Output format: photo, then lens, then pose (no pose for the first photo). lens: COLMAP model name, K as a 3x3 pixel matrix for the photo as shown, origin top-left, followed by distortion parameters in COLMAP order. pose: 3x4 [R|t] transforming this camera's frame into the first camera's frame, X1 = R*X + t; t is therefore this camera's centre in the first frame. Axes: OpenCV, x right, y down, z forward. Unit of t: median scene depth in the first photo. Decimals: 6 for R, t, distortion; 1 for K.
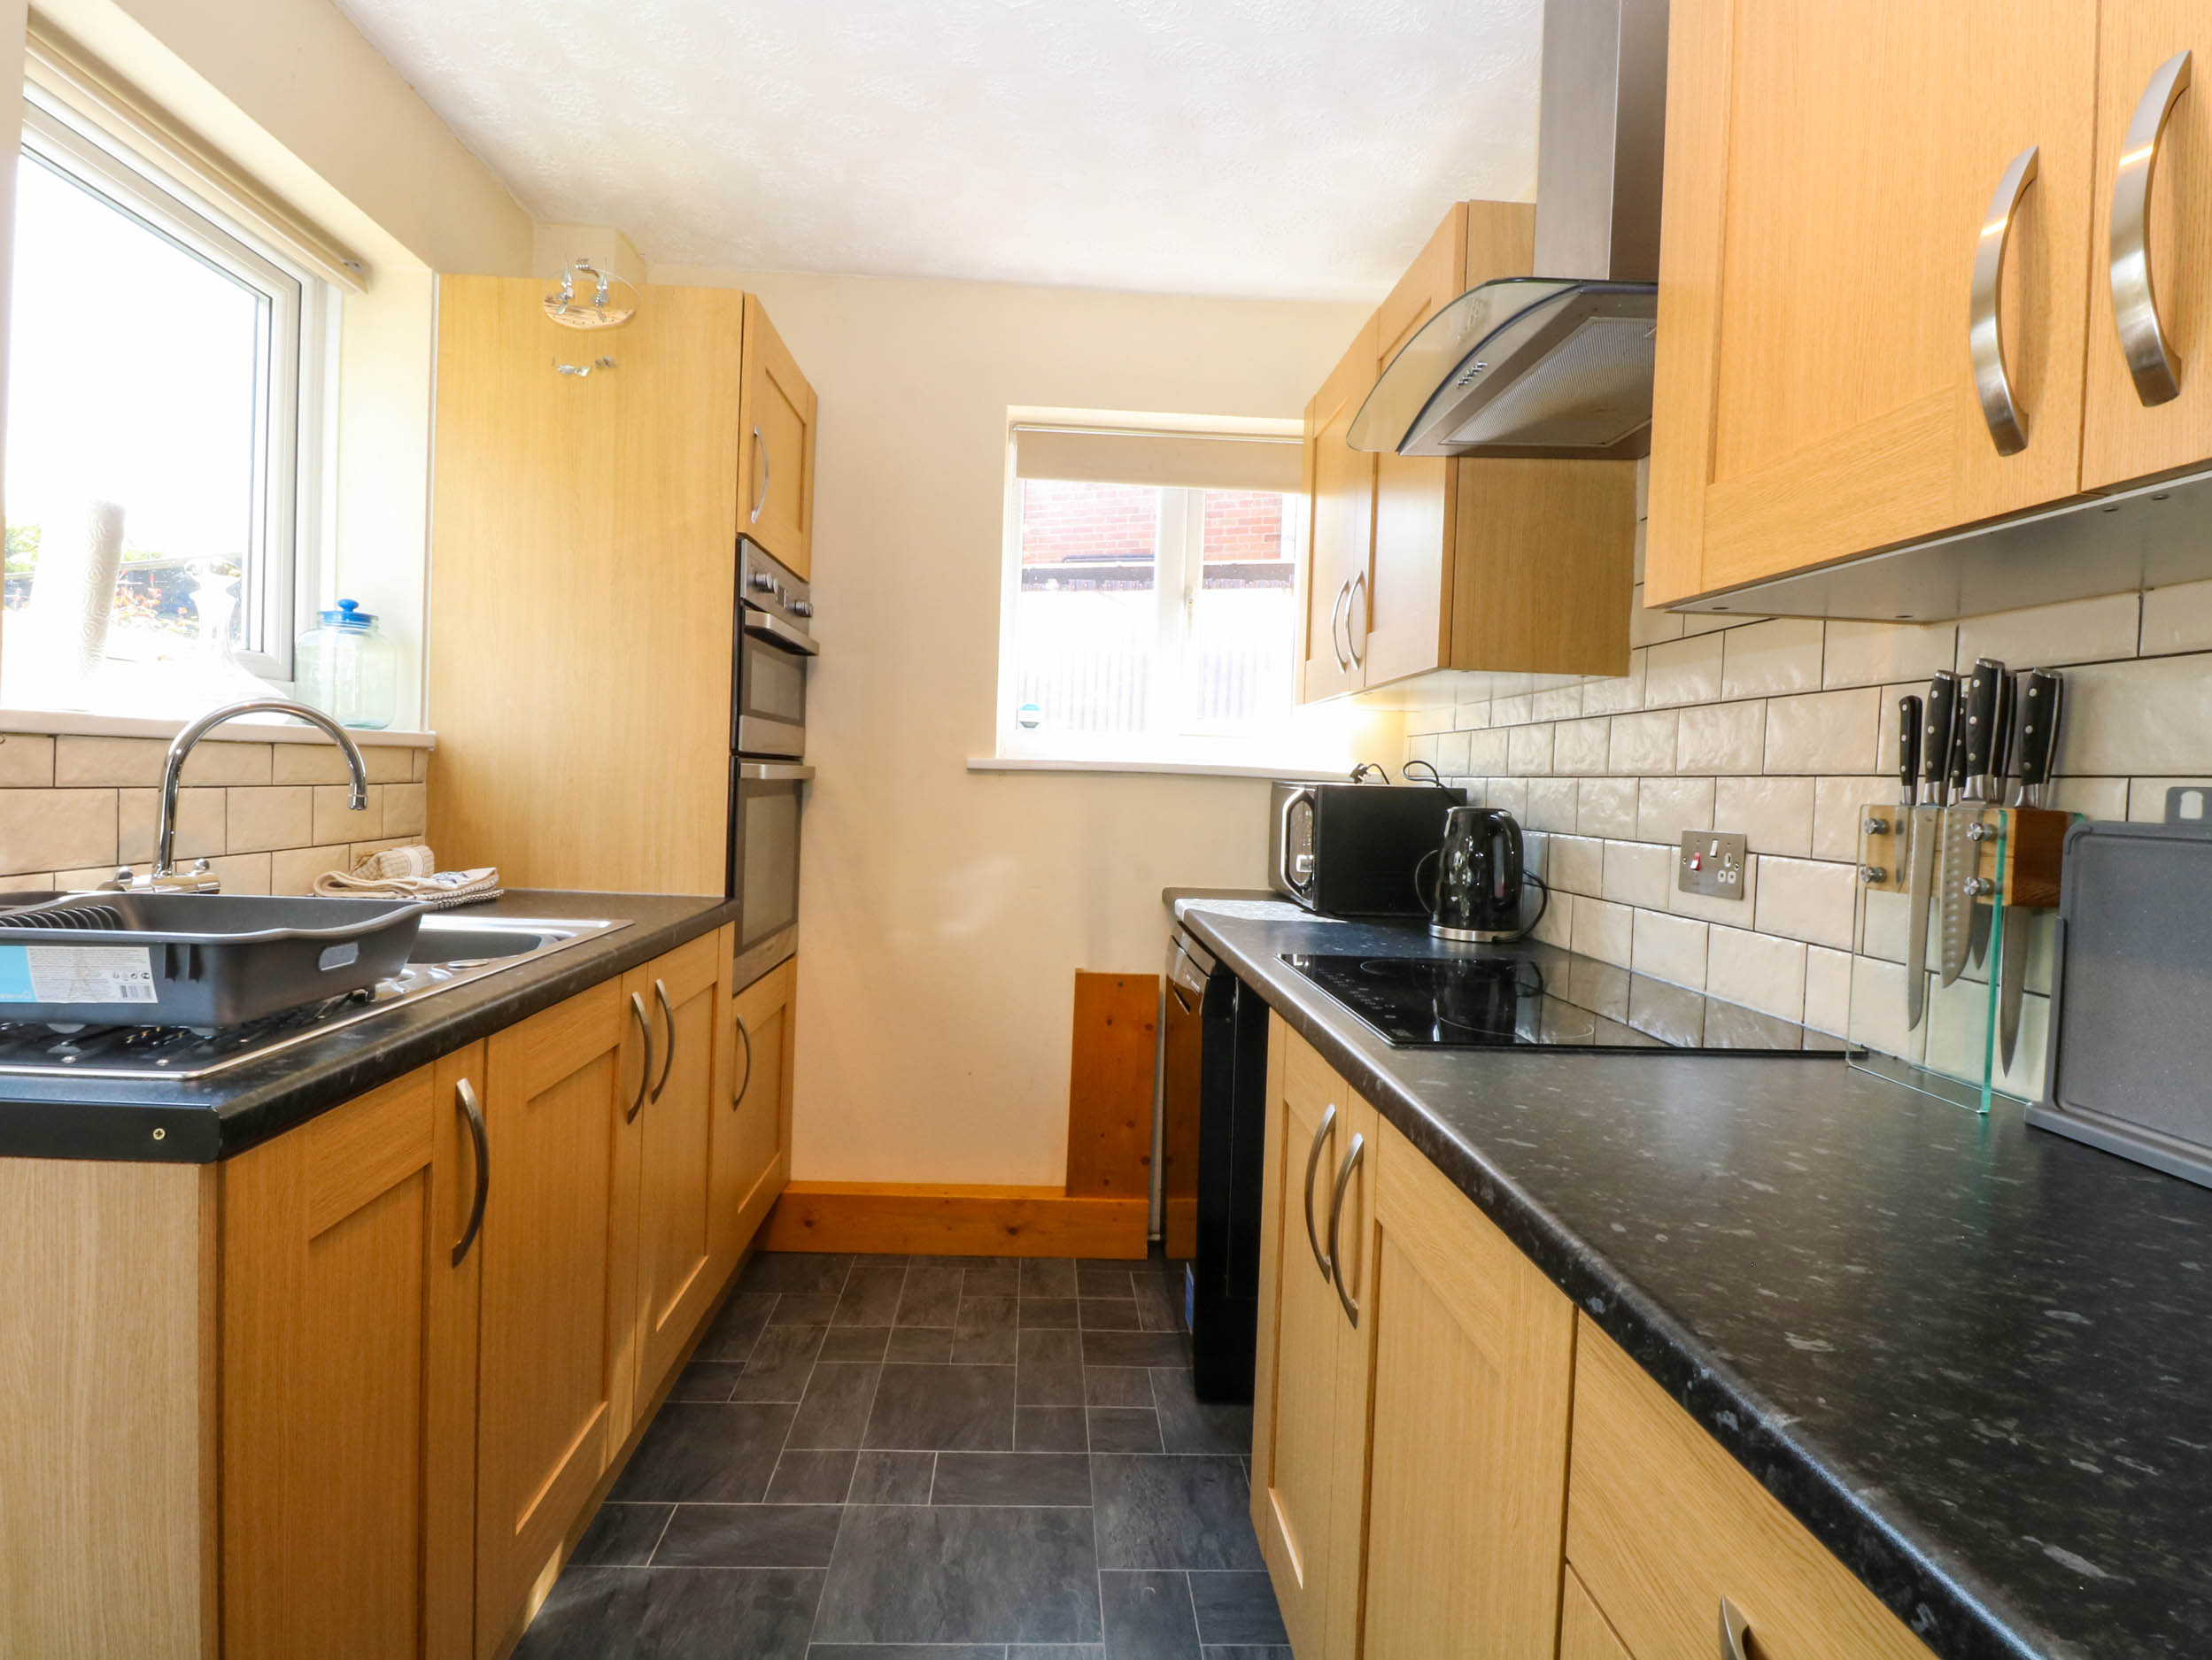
lens RADIAL K [[1154.0, 0, 1100.0], [0, 1154.0, 809.0], [0, 0, 1]] dist [0.003697, -0.015175]
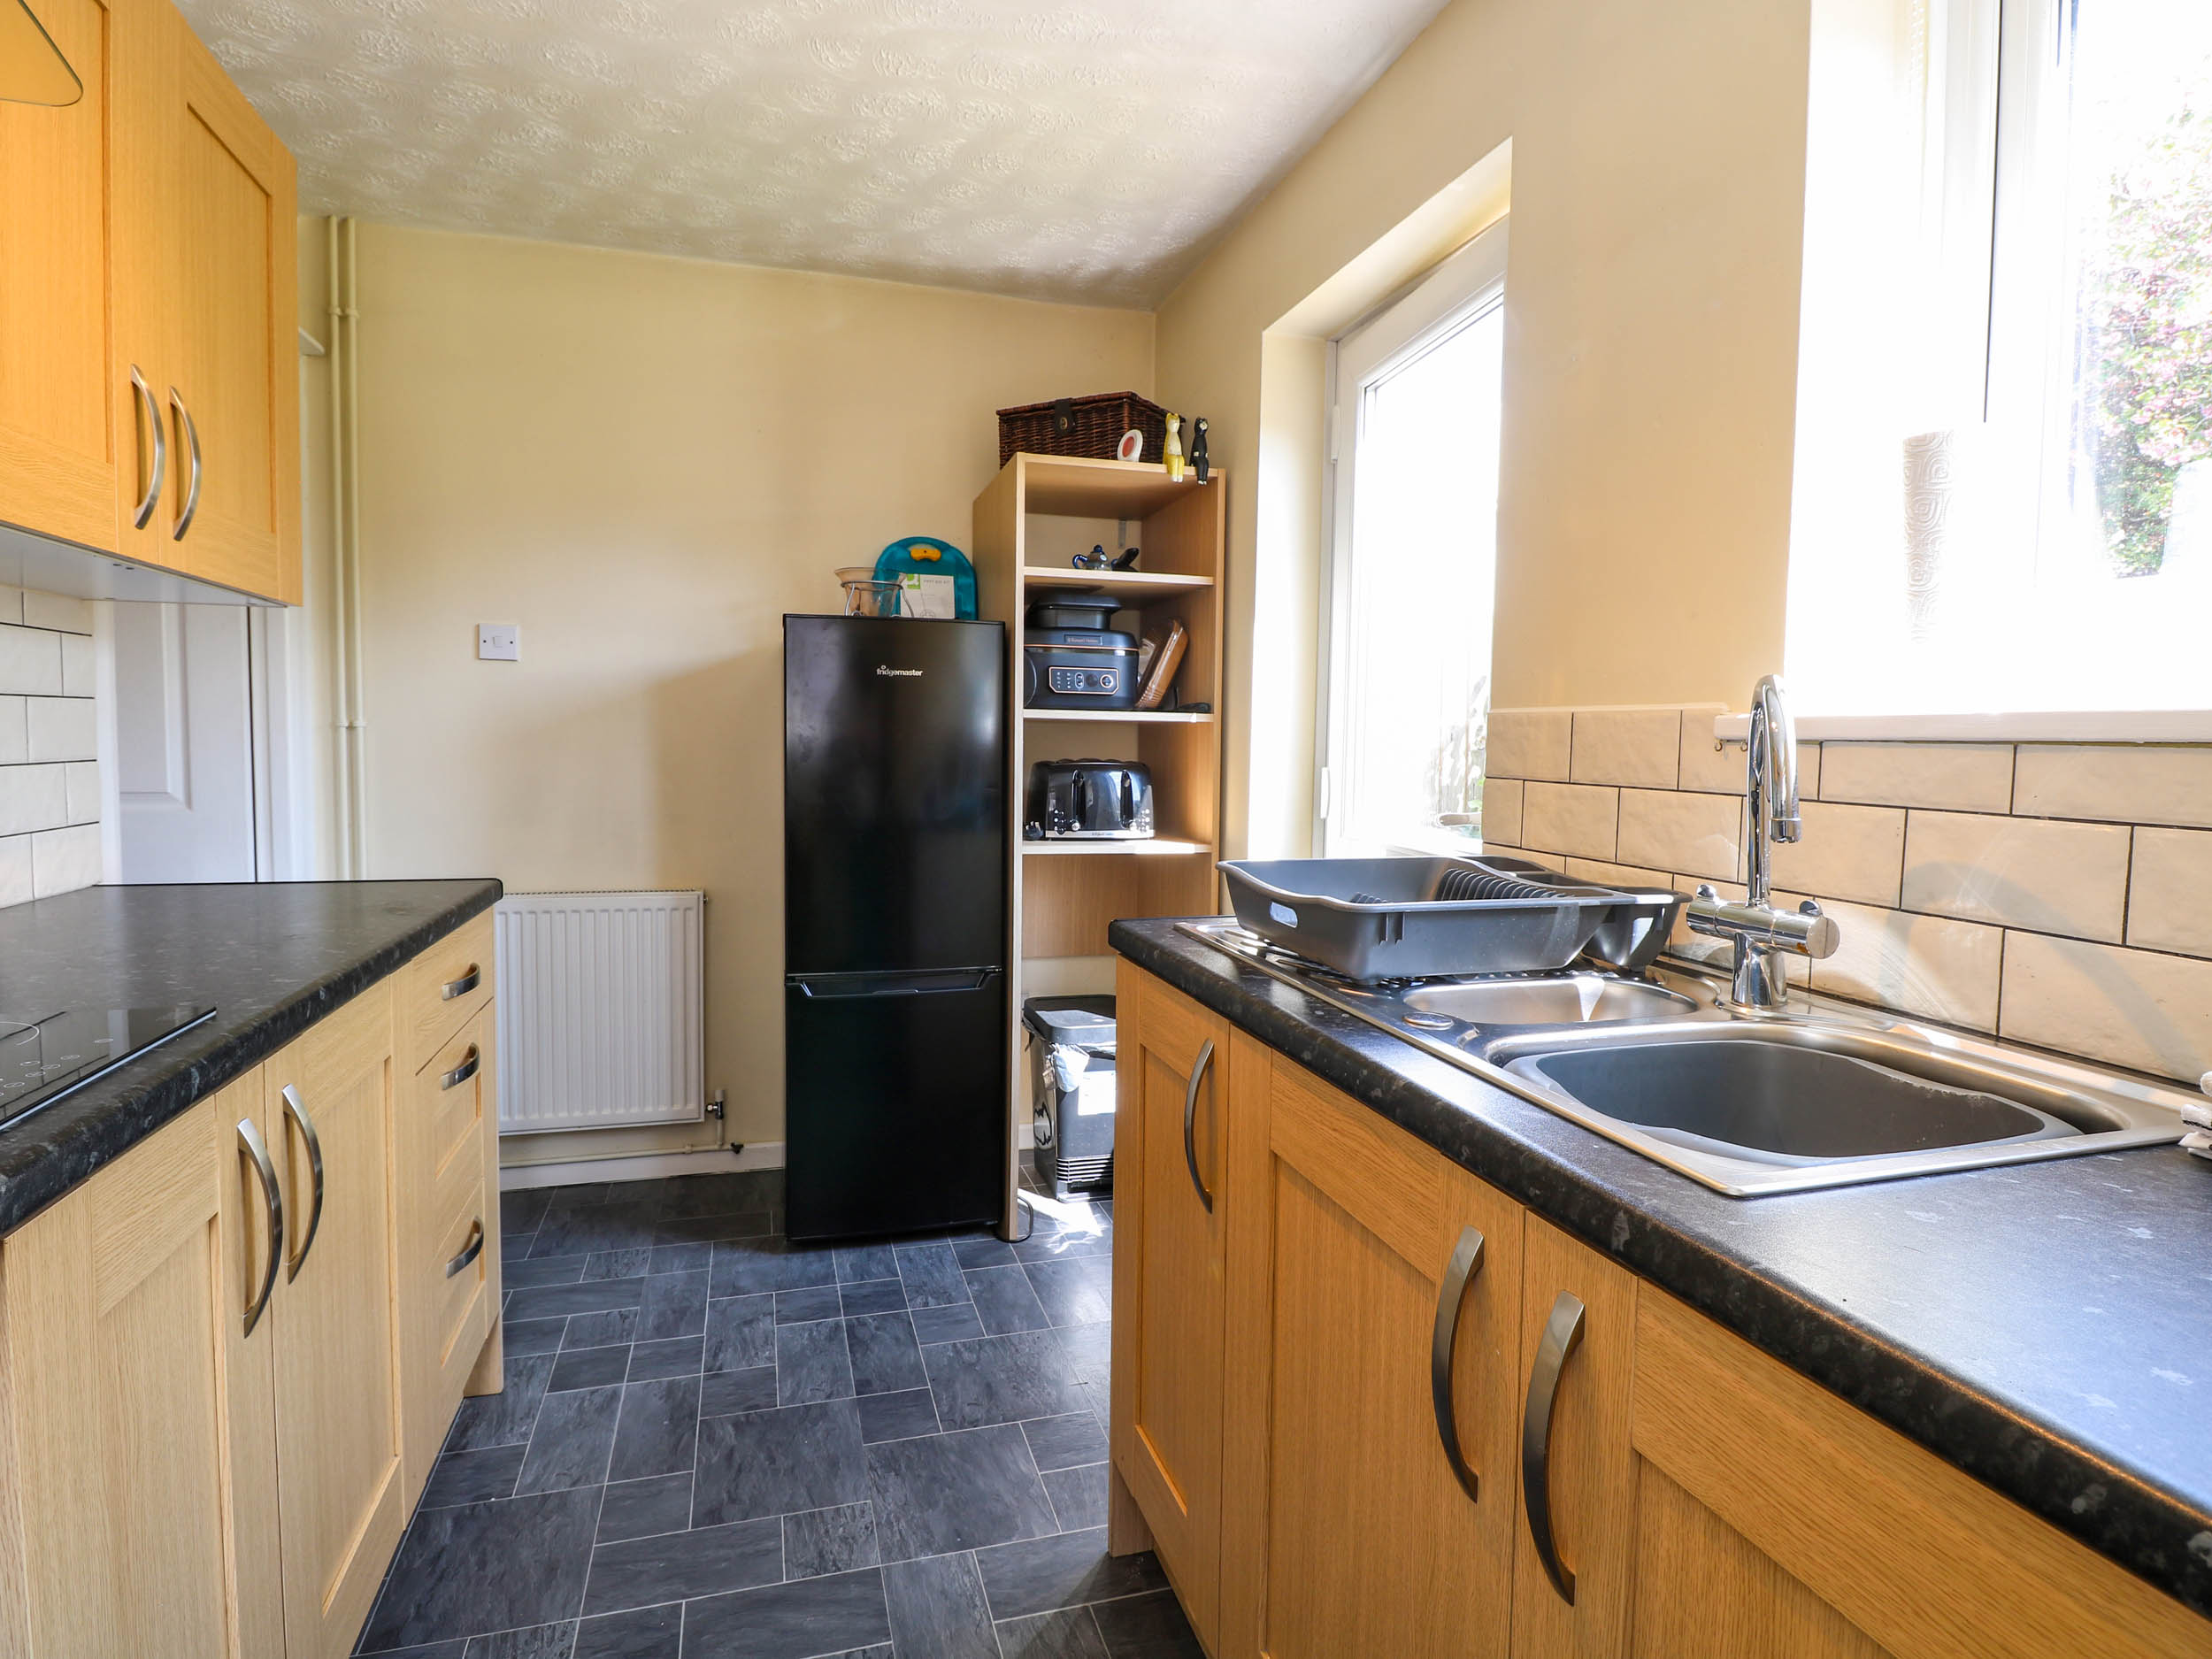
lens RADIAL K [[1182.8, 0, 1097.9], [0, 1182.8, 808.8], [0, 0, 1]] dist [0.005129, -0.016413]
pose [[-0.971474, -0.036600, -0.234303, -0.103994], [-0.056731, 0.995198, 0.079762, -0.034764], [0.230259, 0.090779, -0.968886, 1.123810]]
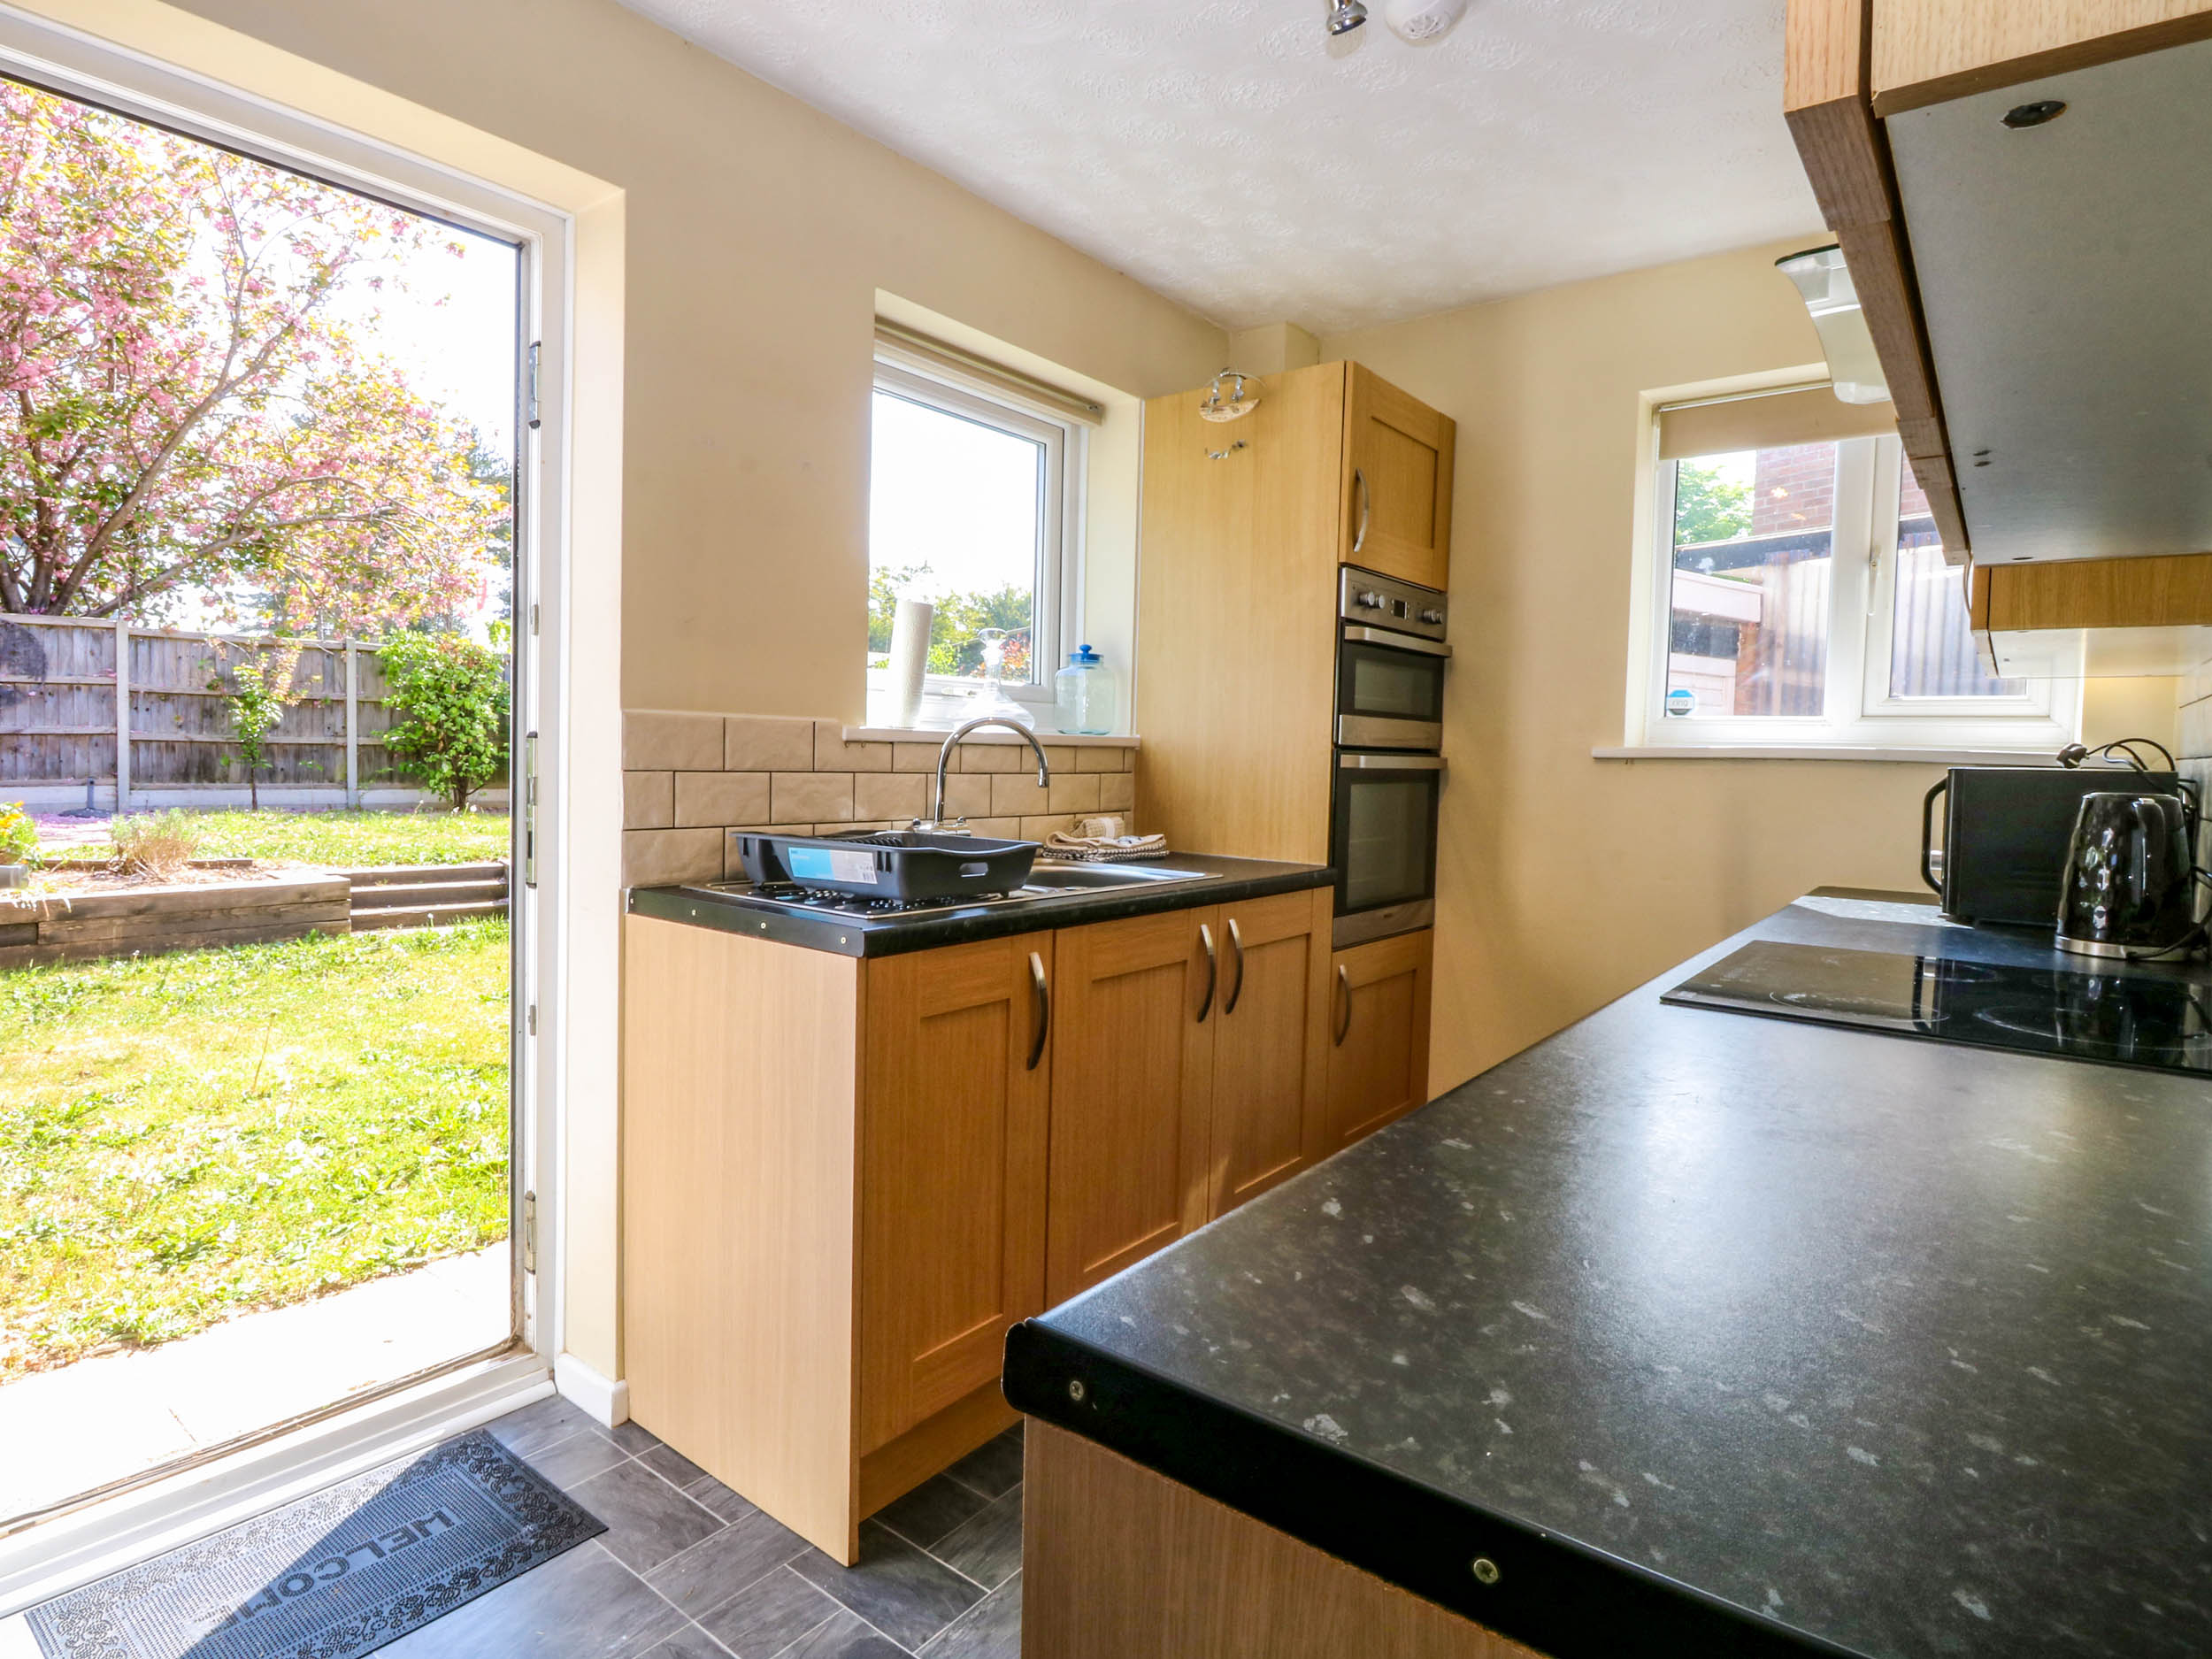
lens RADIAL K [[1182.8, 0, 1097.9], [0, 1182.8, 808.8], [0, 0, 1]] dist [0.005129, -0.016413]
pose [[0.754958, 0.013189, -0.655640, 0.324143], [-0.013856, 0.999895, 0.004159, 0.015570], [0.655626, 0.005945, 0.755062, -0.098839]]
